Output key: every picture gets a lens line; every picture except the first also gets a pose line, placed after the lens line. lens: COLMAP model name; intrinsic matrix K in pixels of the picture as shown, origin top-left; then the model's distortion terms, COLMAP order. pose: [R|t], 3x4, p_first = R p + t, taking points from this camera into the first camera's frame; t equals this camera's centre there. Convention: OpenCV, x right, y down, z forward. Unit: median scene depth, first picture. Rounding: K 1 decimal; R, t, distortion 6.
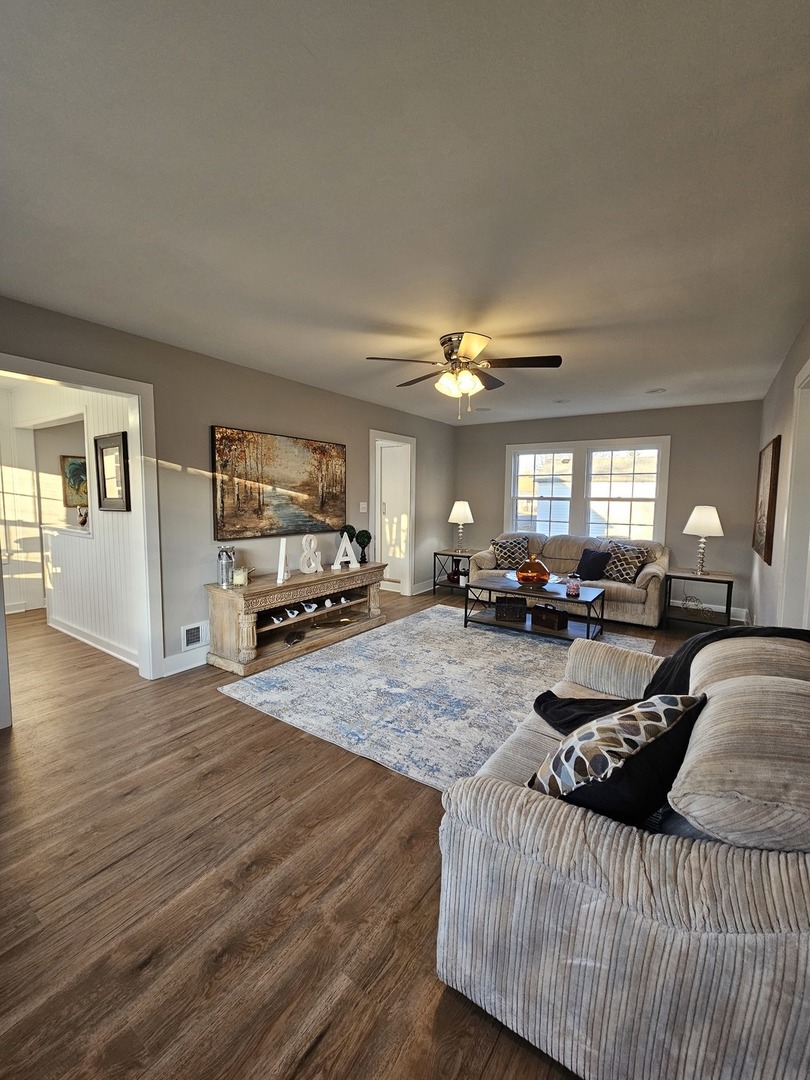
lens RADIAL K [[440.9, 0, 407.8], [0, 440.9, 540.8], [0, 0, 1]] dist [0.001872, 0.000016]
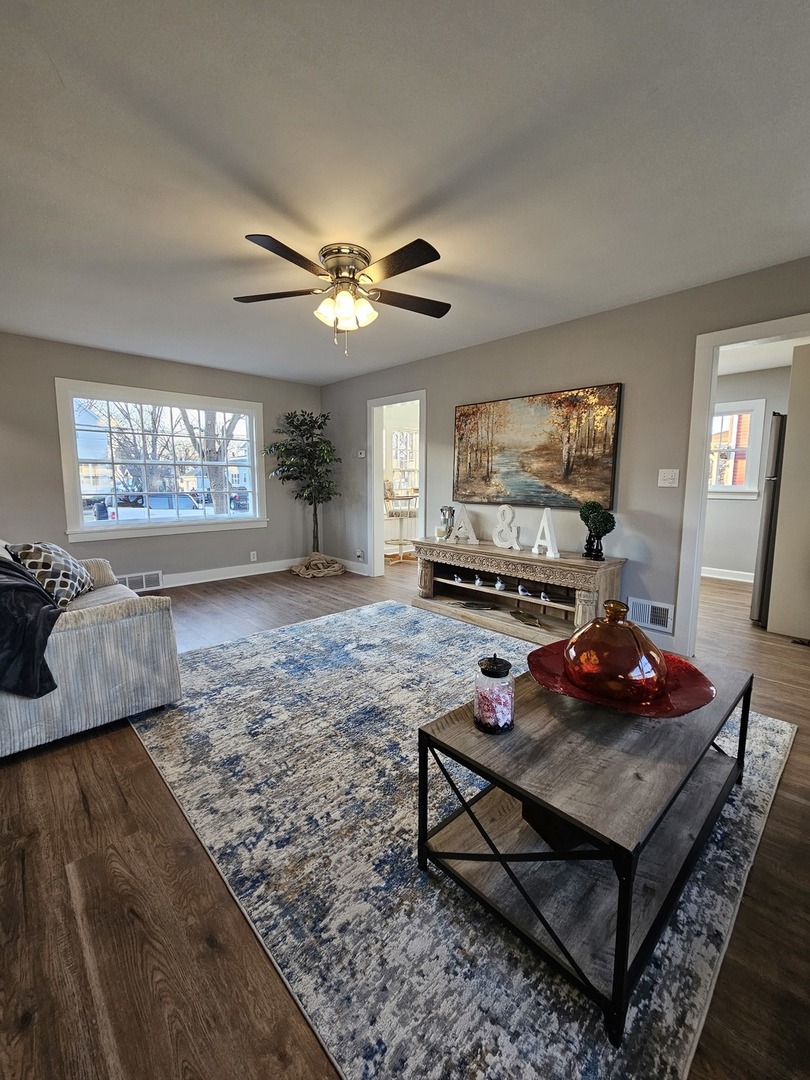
lens RADIAL K [[440.9, 0, 409.3], [0, 440.9, 539.5], [0, 0, 1]] dist [0.001872, 0.000016]
pose [[-0.208523, 0.121720, -0.970414, 0.724751], [-0.108888, 0.983167, 0.146718, -0.057234], [0.971937, 0.136260, -0.191759, 1.027111]]
